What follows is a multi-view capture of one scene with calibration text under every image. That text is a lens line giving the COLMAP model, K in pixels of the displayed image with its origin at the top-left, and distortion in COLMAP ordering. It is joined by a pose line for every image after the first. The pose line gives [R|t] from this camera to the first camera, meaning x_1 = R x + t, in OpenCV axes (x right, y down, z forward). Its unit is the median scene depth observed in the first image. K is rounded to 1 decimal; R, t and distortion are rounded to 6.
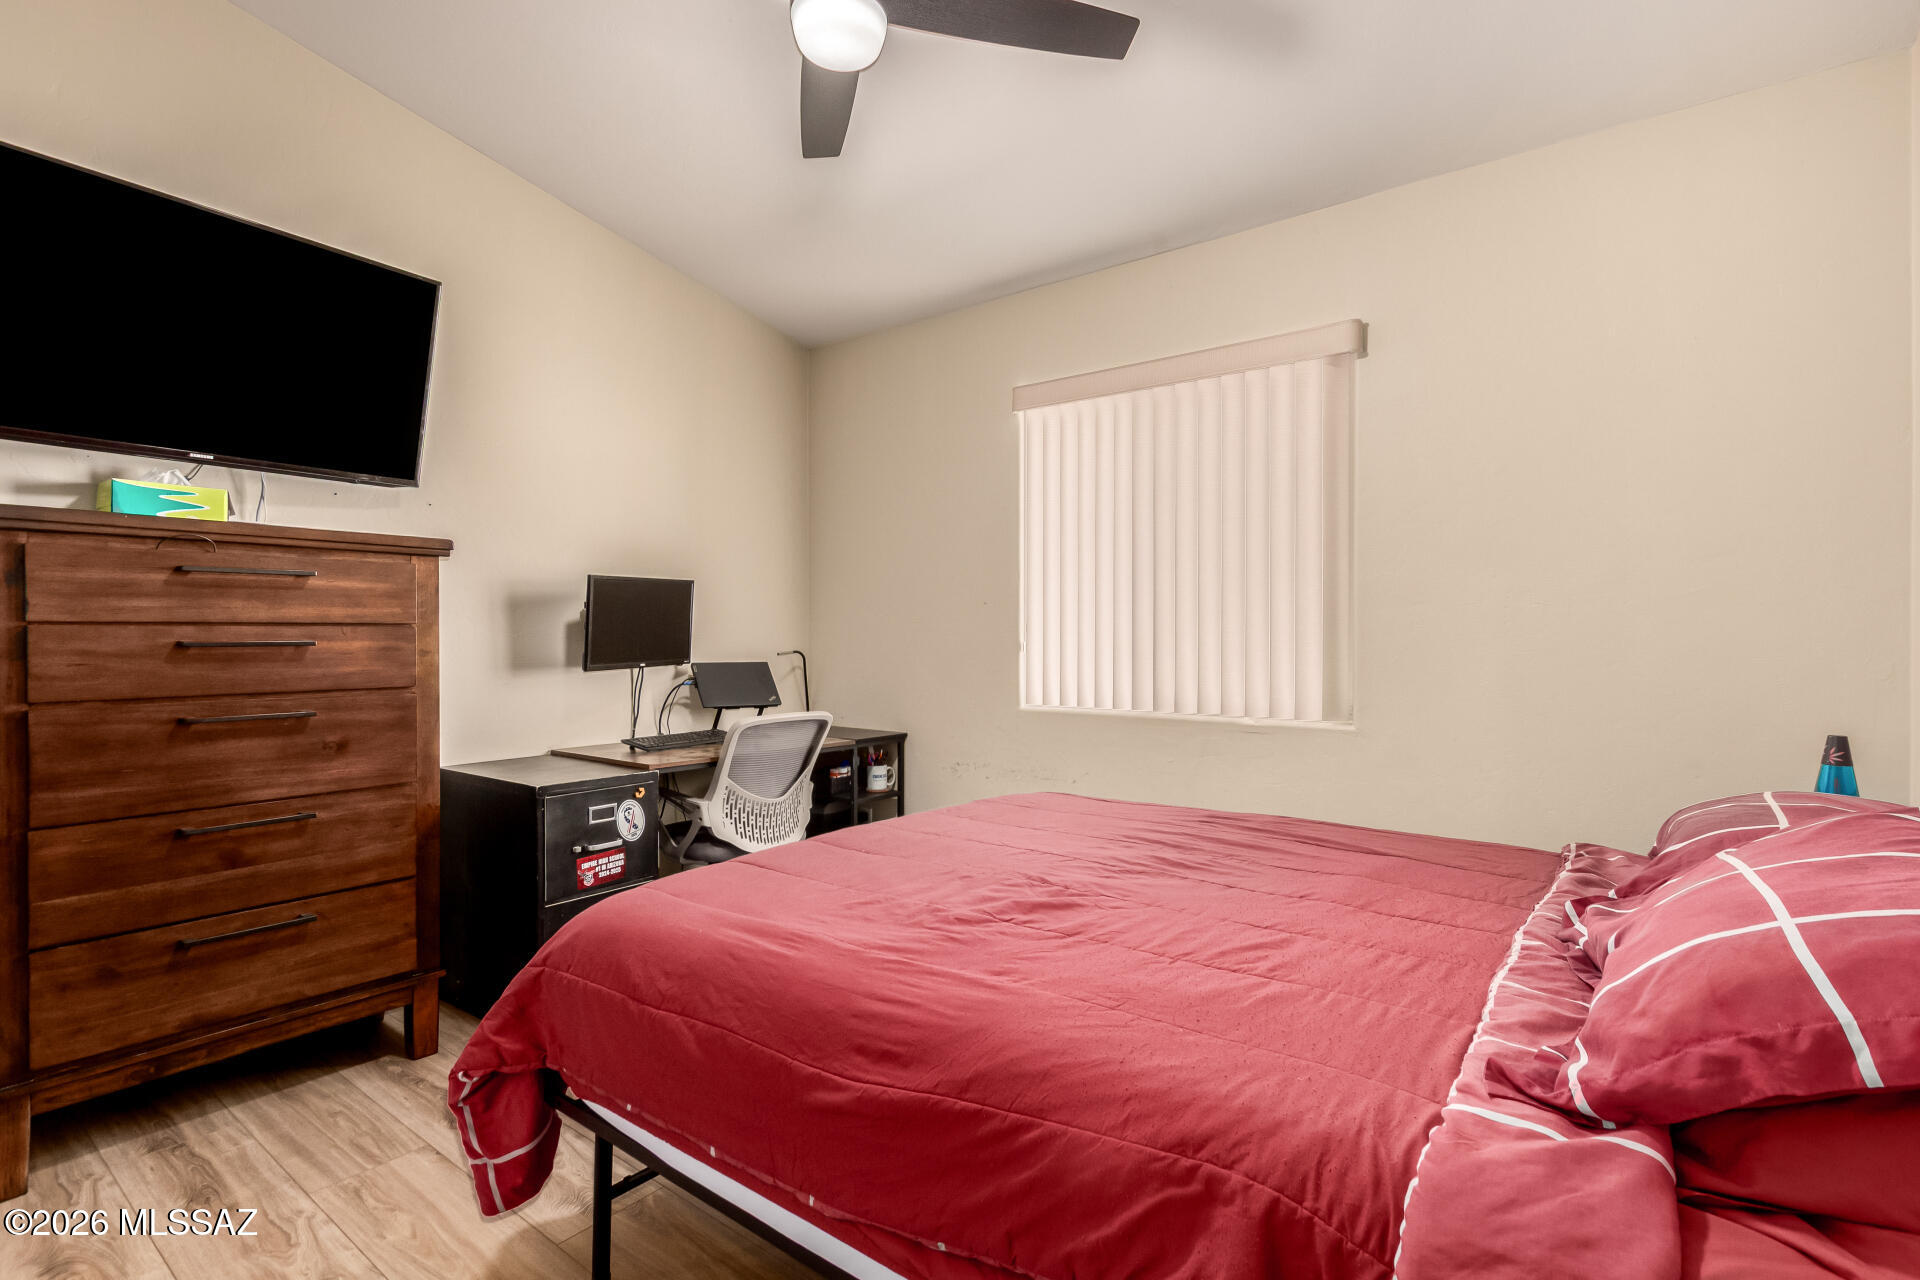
lens RADIAL K [[898.0, 0, 953.9], [0, 898.0, 635.6], [0, 0, 1]] dist [-0.001357, -0.000017]
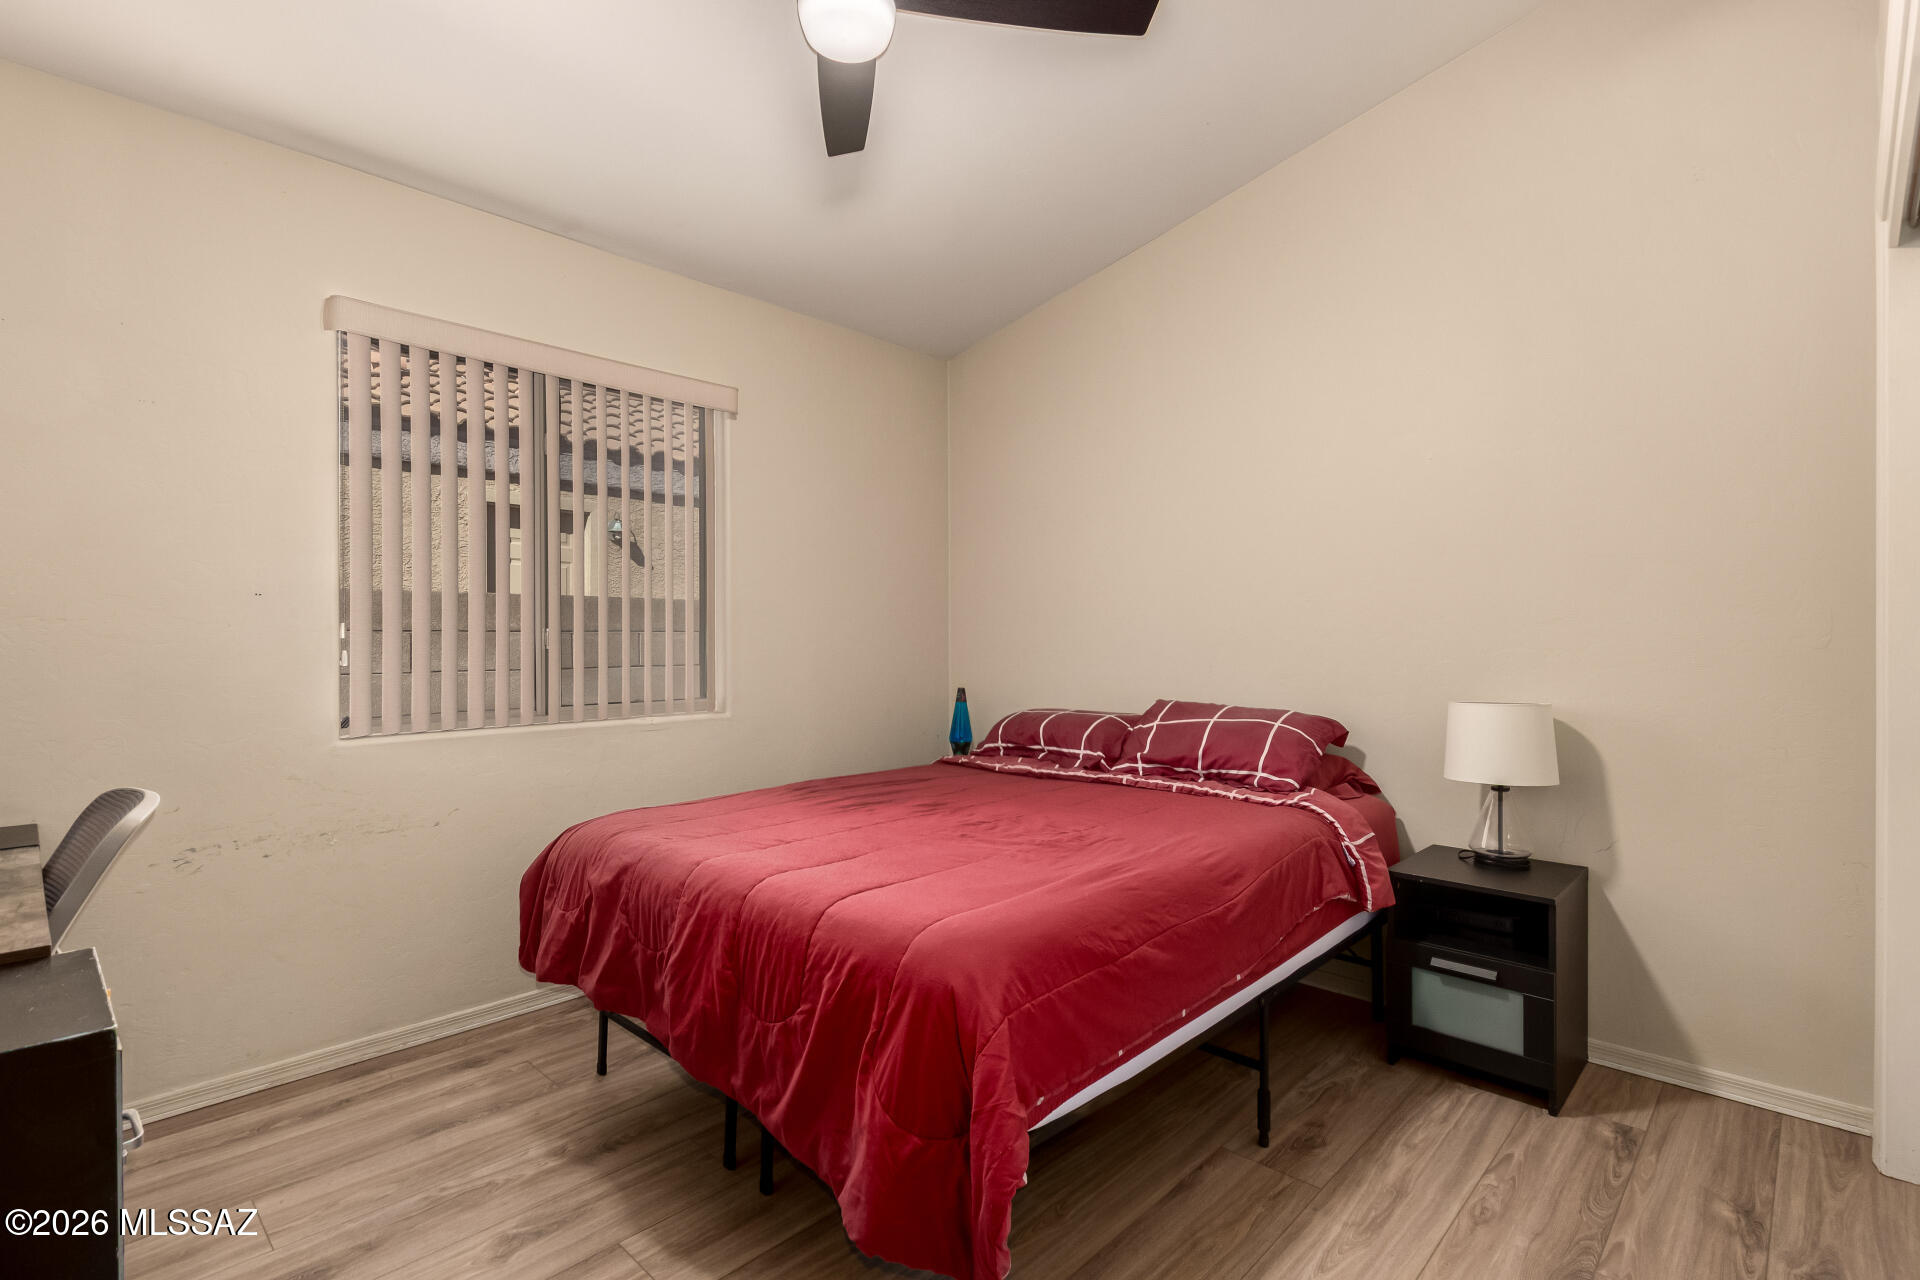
lens RADIAL K [[898.0, 0, 956.2], [0, 898.0, 641.5], [0, 0, 1]] dist [-0.001357, -0.000017]
pose [[0.106459, -0.004041, 0.994309, -1.589421], [-0.002615, 0.999987, 0.004344, -0.009734], [-0.994314, -0.003062, 0.106447, 1.126819]]
